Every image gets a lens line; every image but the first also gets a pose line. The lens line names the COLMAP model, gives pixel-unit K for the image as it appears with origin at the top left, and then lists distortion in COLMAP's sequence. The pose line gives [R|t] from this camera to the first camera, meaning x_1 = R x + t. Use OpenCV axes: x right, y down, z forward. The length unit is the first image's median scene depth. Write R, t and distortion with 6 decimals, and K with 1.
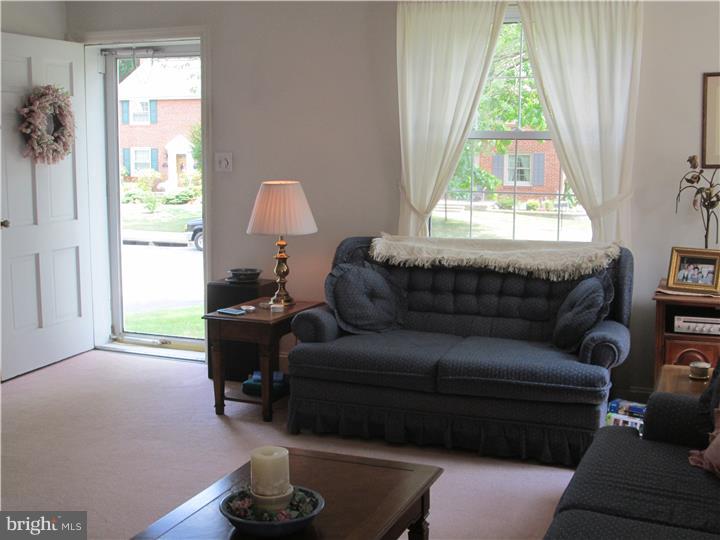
lens RADIAL K [[942.6, 0, 360.0], [0, 942.6, 270.0], [0, 0, 1]] dist [-0.067016, 0.014902]
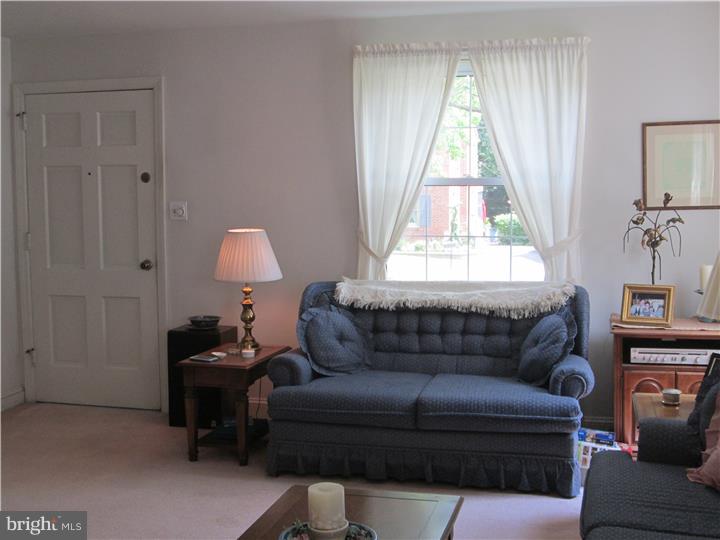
lens RADIAL K [[942.6, 0, 360.0], [0, 942.6, 270.0], [0, 0, 1]] dist [-0.067016, 0.014902]
pose [[0.991882, -0.022879, 0.125089, -0.097775], [0.028580, 0.998624, -0.043975, -0.001725], [-0.123910, 0.047194, 0.991171, -0.031549]]
